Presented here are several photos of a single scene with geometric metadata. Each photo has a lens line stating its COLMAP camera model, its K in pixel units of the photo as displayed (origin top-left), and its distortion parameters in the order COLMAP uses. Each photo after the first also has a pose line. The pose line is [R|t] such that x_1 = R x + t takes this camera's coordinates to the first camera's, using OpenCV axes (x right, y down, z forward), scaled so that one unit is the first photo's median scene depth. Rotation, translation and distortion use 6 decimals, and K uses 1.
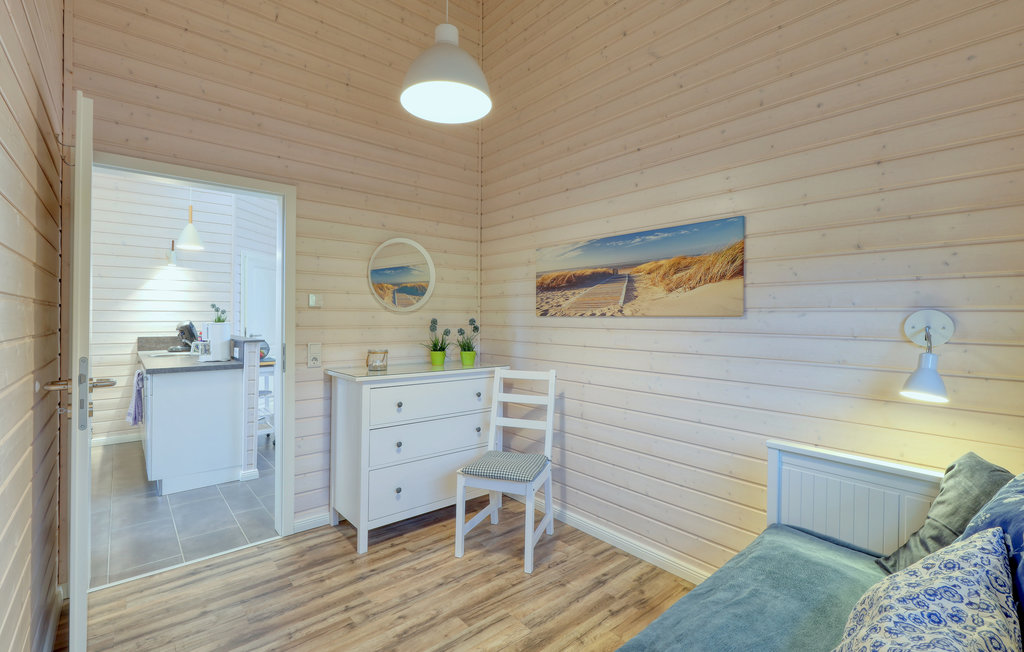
lens RADIAL K [[459.0, 0, 507.5], [0, 459.0, 314.9], [0, 0, 1]] dist [-0.000046, 0.000034]
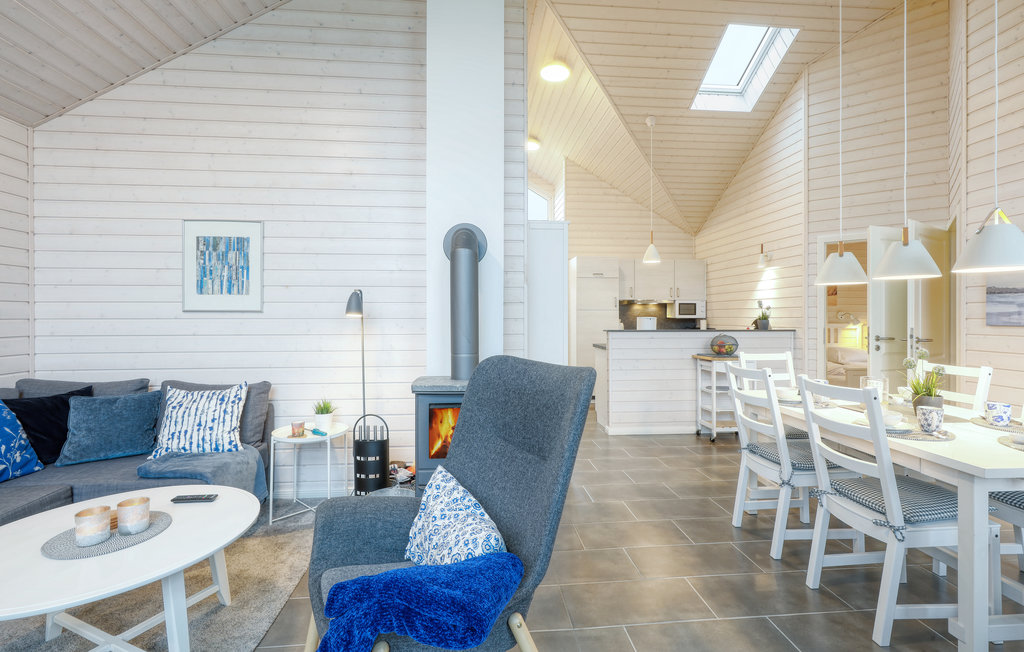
lens RADIAL K [[454.2, 0, 513.1], [0, 454.2, 315.0], [0, 0, 1]] dist [0.002469, 0.000179]
pose [[-0.568956, -0.005210, -0.822351, 0.950632], [0.003398, 0.999957, -0.008686, 0.029122], [0.822361, -0.007736, -0.568914, 2.095107]]
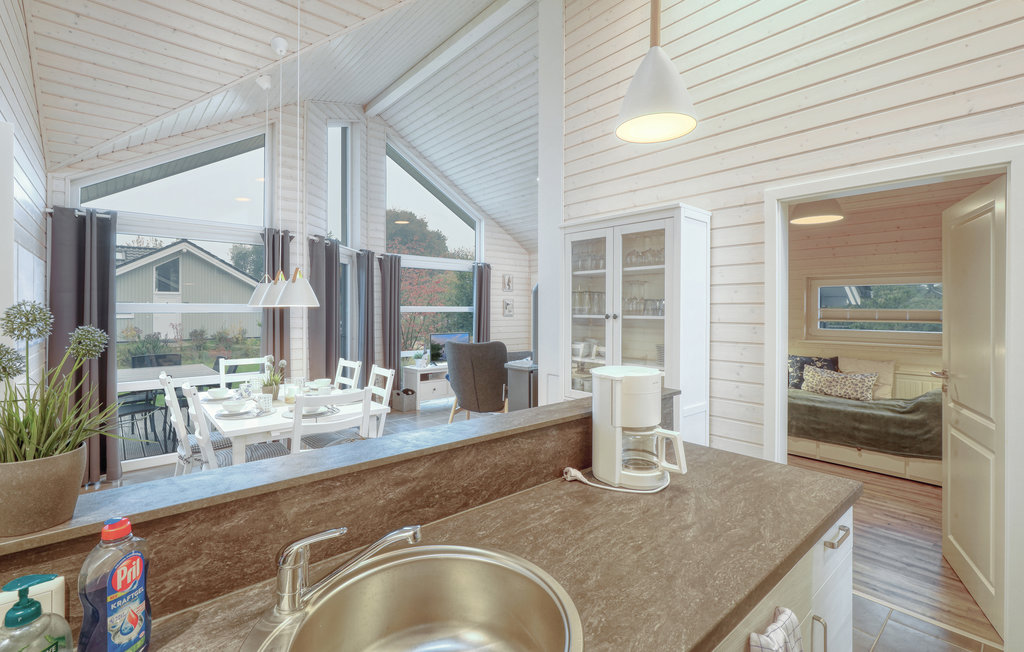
lens RADIAL K [[467.7, 0, 512.8], [0, 467.7, 307.9], [0, 0, 1]] dist [-0.002638, -0.000062]
pose [[-0.022974, -0.002406, 0.999733, -1.470780], [-0.008239, 0.999964, 0.002217, -0.047187], [-0.999702, -0.008186, -0.022993, 1.624632]]
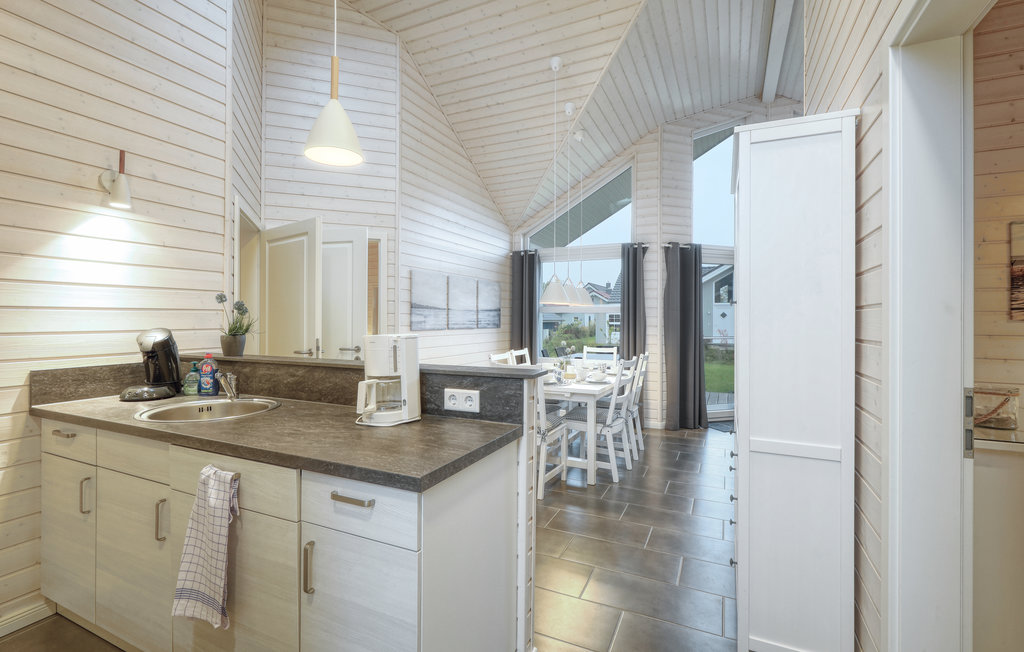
lens RADIAL K [[459.0, 0, 507.5], [0, 459.0, 314.9], [0, 0, 1]] dist [-0.000046, 0.000034]
pose [[0.908905, 0.001848, 0.417000, -1.065275], [-0.001389, 0.999998, -0.001403, -0.003931], [-0.417002, 0.000696, 0.908905, 0.810433]]
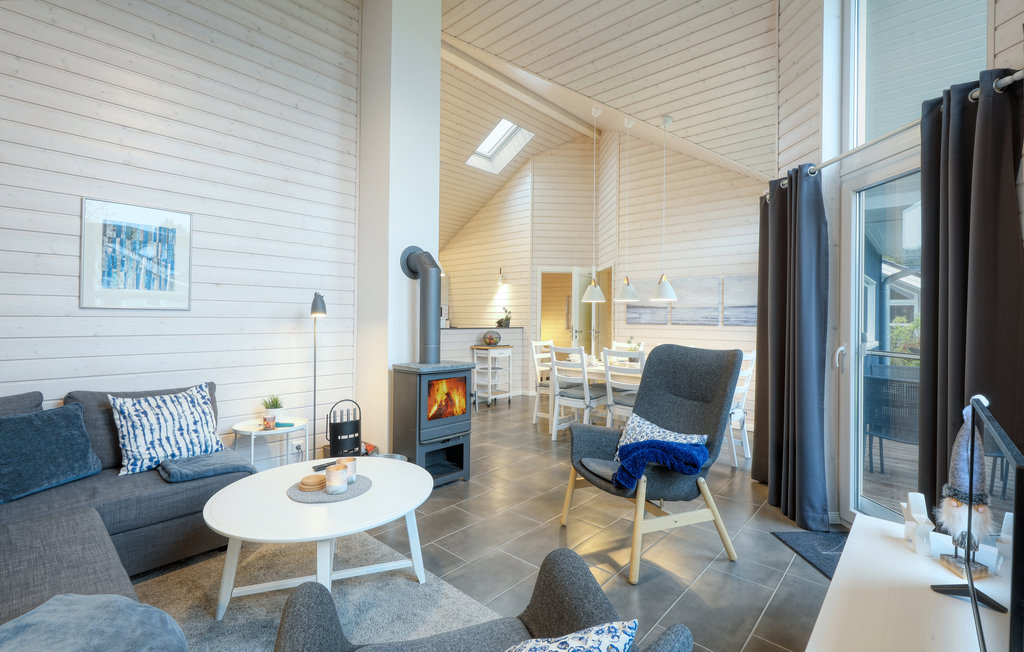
lens RADIAL K [[459.0, 0, 507.5], [0, 459.0, 314.9], [0, 0, 1]] dist [-0.000046, 0.000034]
pose [[0.136855, -0.009686, -0.990544, 1.561705], [-0.002303, 0.999946, -0.010096, 0.029902], [0.990588, 0.003663, 0.136826, 1.497263]]
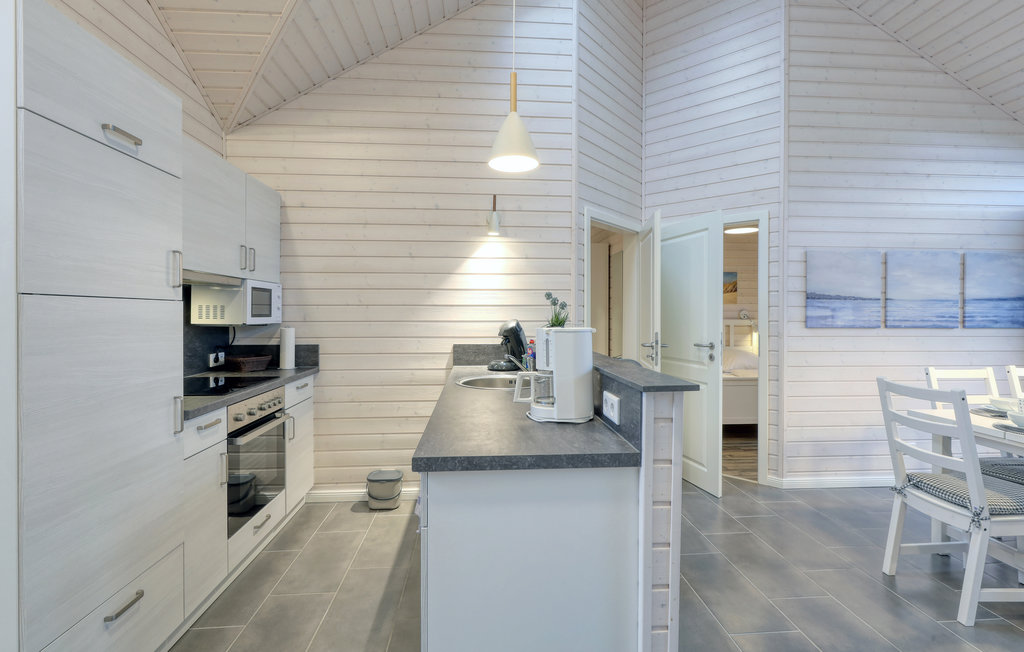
lens RADIAL K [[456.8, 0, 514.9], [0, 456.8, 313.3], [0, 0, 1]] dist [-0.001065, -0.000277]
pose [[0.815434, -0.001796, -0.578848, -0.623937], [0.004519, 0.999984, 0.003263, 0.001672], [0.578833, -0.005276, 0.815429, 0.919334]]
